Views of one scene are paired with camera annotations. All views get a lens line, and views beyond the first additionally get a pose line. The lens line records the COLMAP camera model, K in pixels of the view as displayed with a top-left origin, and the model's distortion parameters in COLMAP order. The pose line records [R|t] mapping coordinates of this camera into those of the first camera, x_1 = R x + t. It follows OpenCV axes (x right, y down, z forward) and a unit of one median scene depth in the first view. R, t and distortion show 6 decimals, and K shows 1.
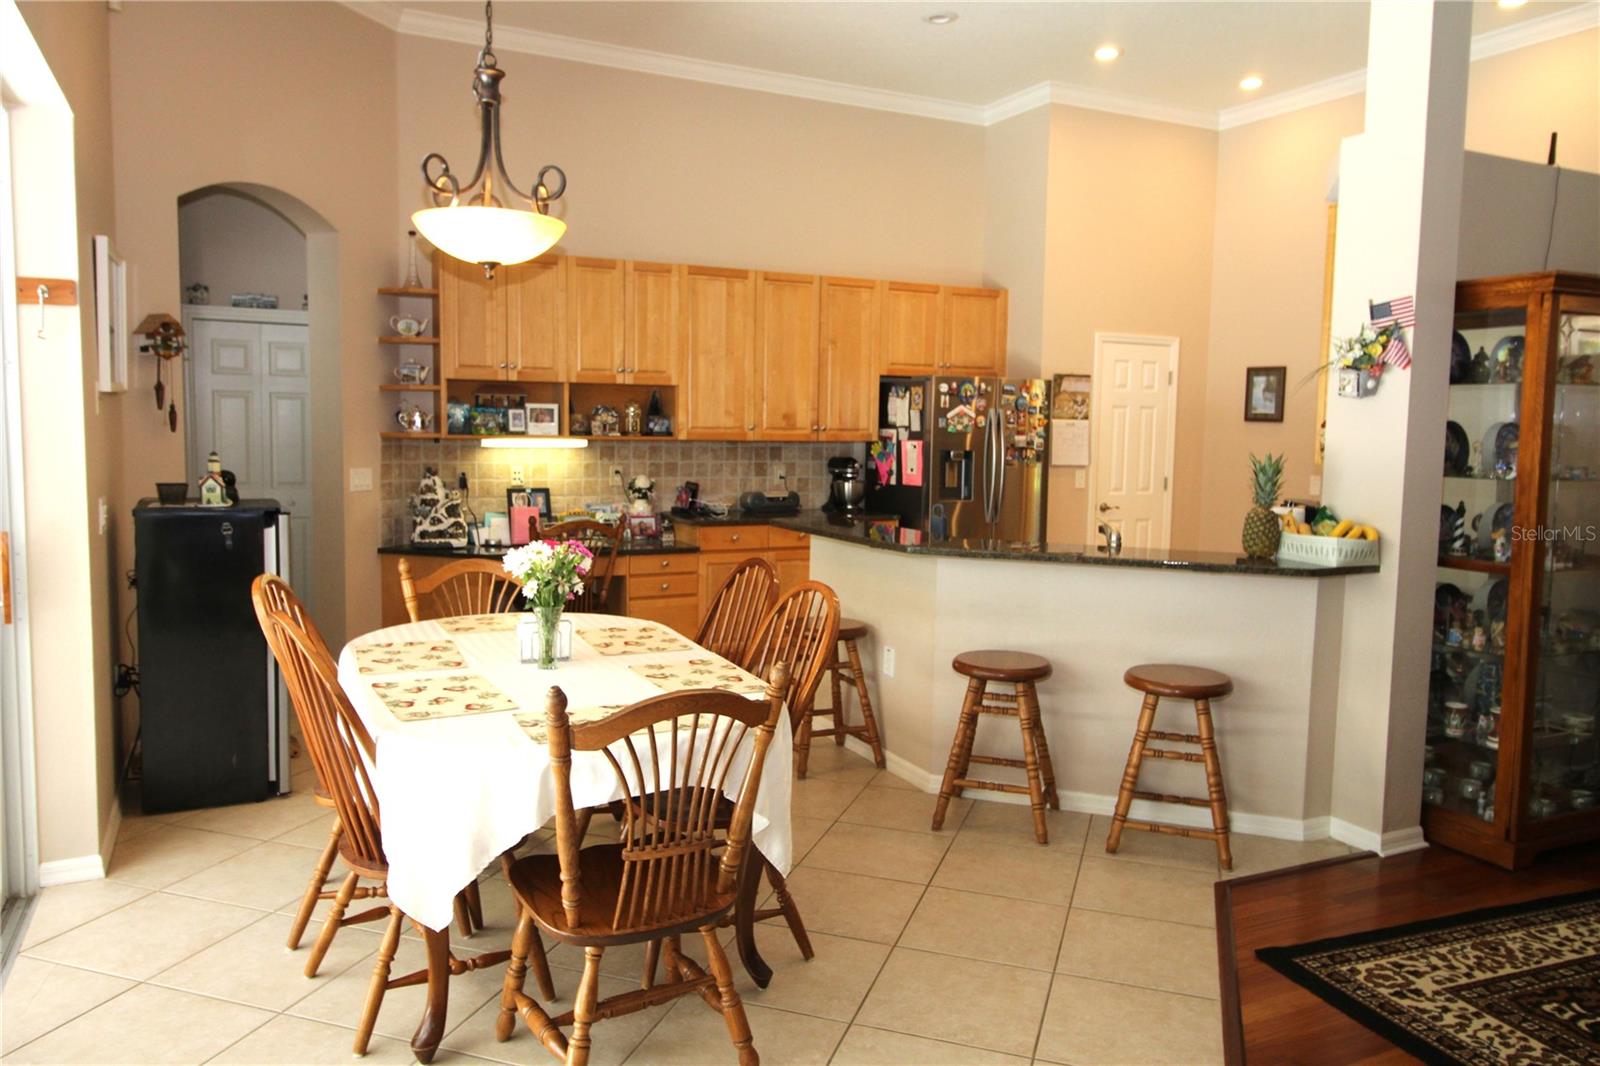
lens RADIAL K [[1138.3, 0, 804.7], [0, 1138.3, 531.4], [0, 0, 1]] dist [0.019994, -0.012266]
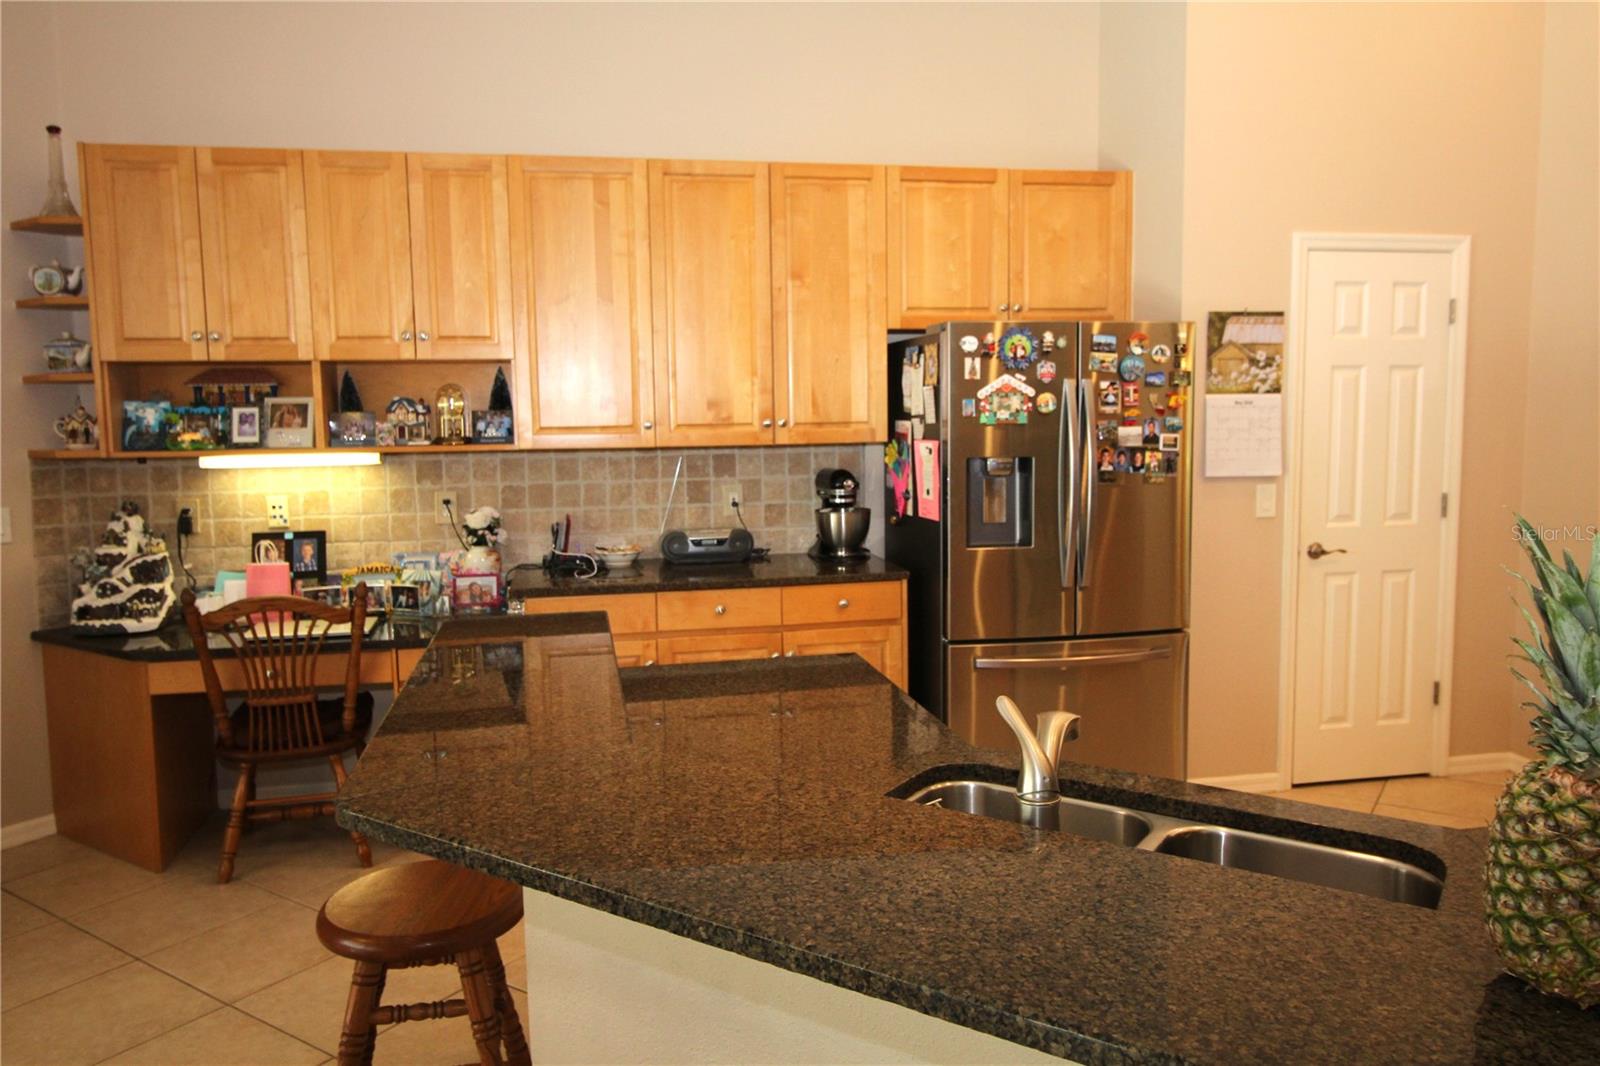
lens RADIAL K [[1138.3, 0, 798.5], [0, 1138.3, 527.1], [0, 0, 1]] dist [0.019994, -0.012266]
pose [[0.964242, -0.002425, -0.265014, 0.183906], [0.004176, 0.999973, 0.006045, -0.040489], [0.264992, -0.006935, 0.964226, 0.437484]]
